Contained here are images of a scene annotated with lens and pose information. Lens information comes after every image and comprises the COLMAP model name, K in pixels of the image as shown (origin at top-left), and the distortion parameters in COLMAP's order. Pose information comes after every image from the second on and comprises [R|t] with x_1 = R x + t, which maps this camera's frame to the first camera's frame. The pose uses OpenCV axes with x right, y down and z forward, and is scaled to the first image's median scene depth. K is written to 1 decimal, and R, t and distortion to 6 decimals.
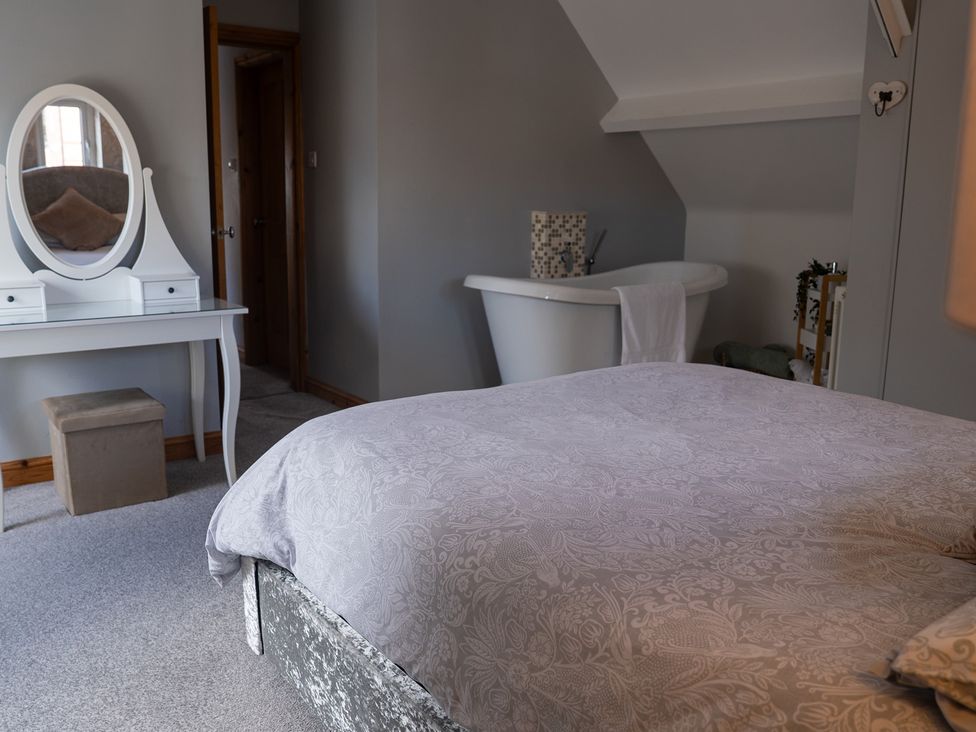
lens RADIAL K [[1015.0, 0, 488.0], [0, 1015.0, 366.0], [0, 0, 1]] dist [0.009868, 0.025298]
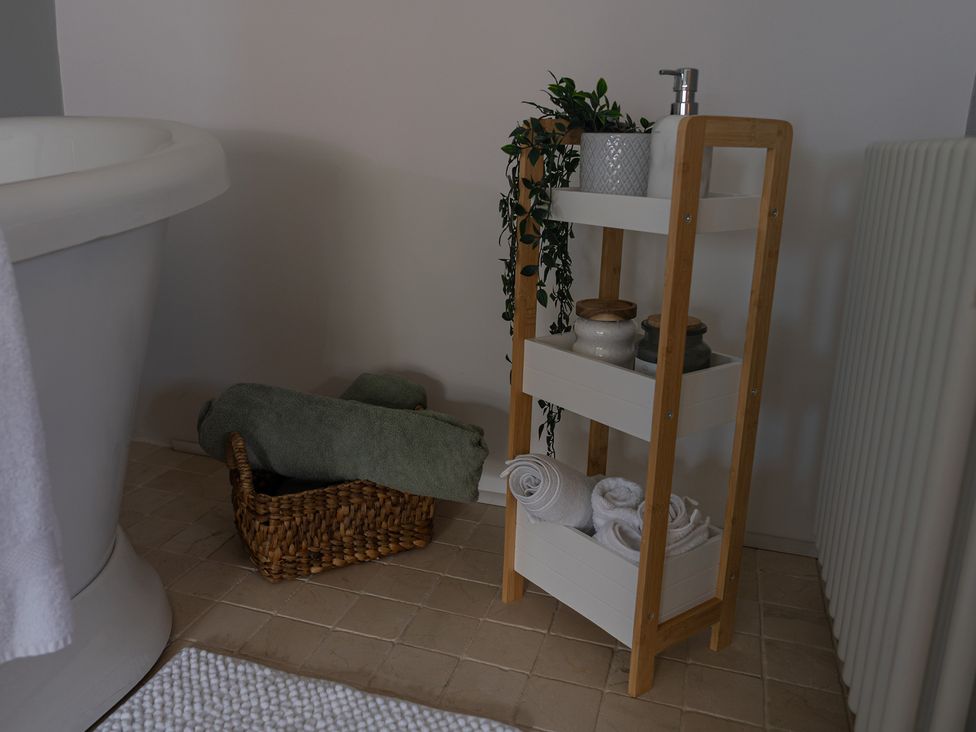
lens RADIAL K [[871.2, 0, 488.0], [0, 871.2, 366.0], [0, 0, 1]] dist [-0.012388, 0.012621]
pose [[0.836800, -0.145146, 0.527919, 0.171367], [0.099321, 0.988465, 0.114336, -0.056595], [-0.538425, -0.043243, 0.841563, 0.789113]]
